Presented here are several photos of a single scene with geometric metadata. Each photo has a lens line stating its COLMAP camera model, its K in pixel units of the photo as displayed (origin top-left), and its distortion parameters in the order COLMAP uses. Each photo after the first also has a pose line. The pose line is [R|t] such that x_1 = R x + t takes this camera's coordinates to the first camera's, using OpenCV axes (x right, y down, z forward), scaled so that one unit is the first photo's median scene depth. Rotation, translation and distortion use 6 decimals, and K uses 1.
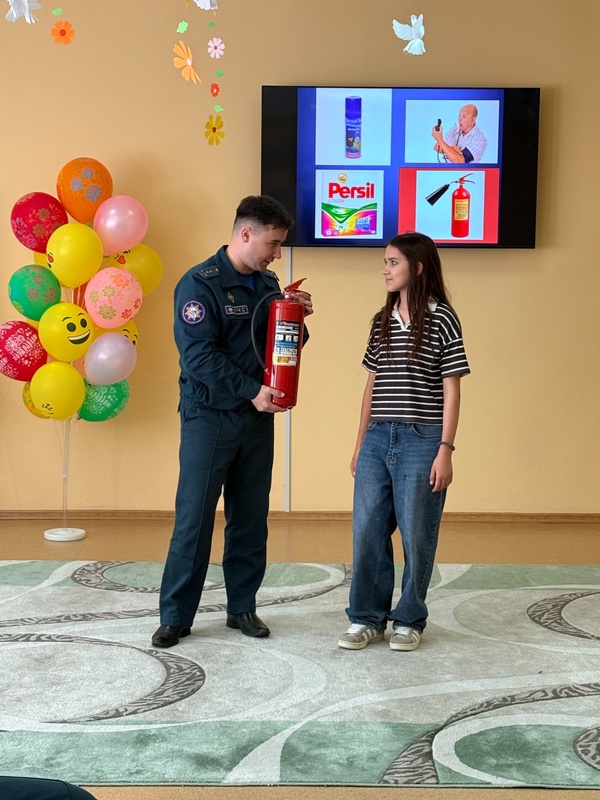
lens RADIAL K [[1540.5, 0, 300.0], [0, 1540.5, 400.0], [0, 0, 1]] dist [0.134130, 0.098266]
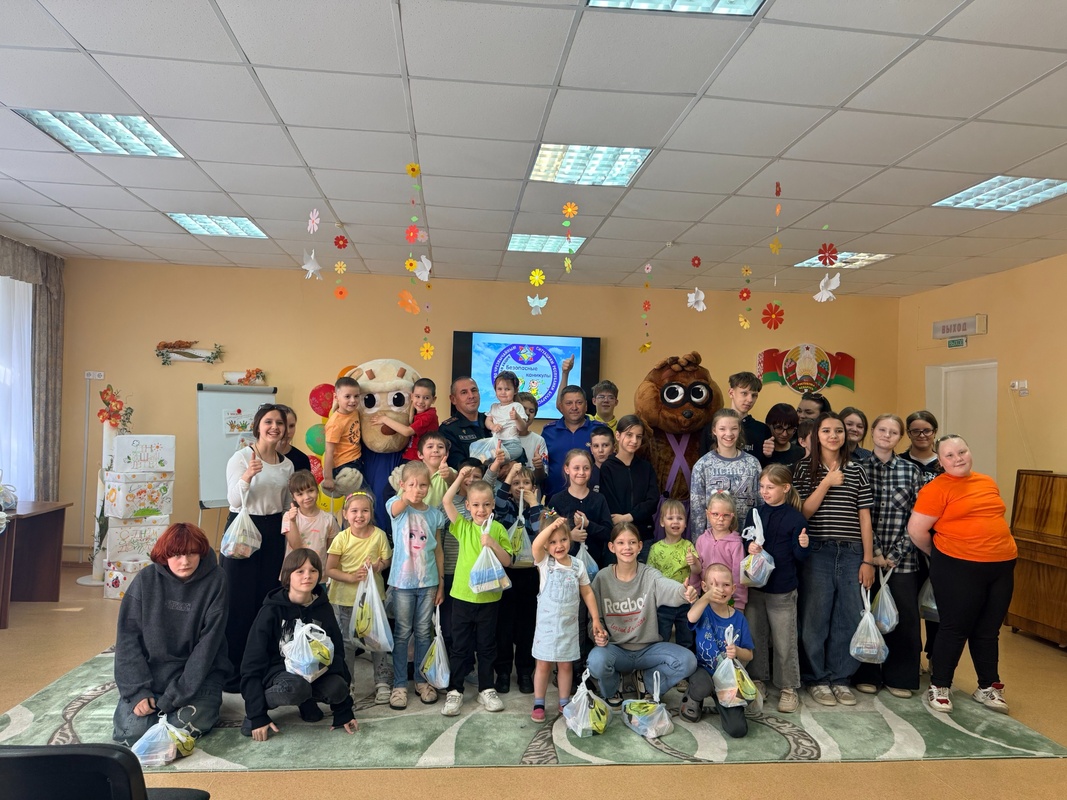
lens RADIAL K [[753.0, 0, 537.9], [0, 753.0, 401.6], [0, 0, 1]] dist [0.073017, -0.073947]
pose [[0.995419, 0.025545, 0.092129, -0.007931], [-0.013653, 0.991749, -0.127468, -0.009182], [-0.094625, 0.125627, 0.987555, 0.182334]]
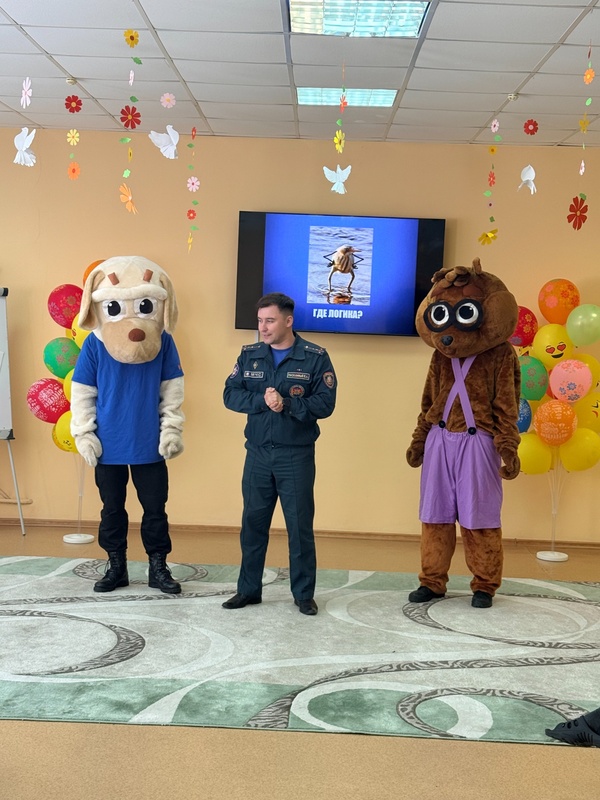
lens RADIAL K [[1191.1, 0, 300.0], [0, 1191.1, 400.0], [0, 0, 1]] dist [0.149625, -0.061866]
pose [[0.998984, 0.033523, -0.030119, 0.104318], [-0.034618, 0.998730, -0.036617, -0.002471], [0.028853, 0.037623, 0.998875, -0.056978]]
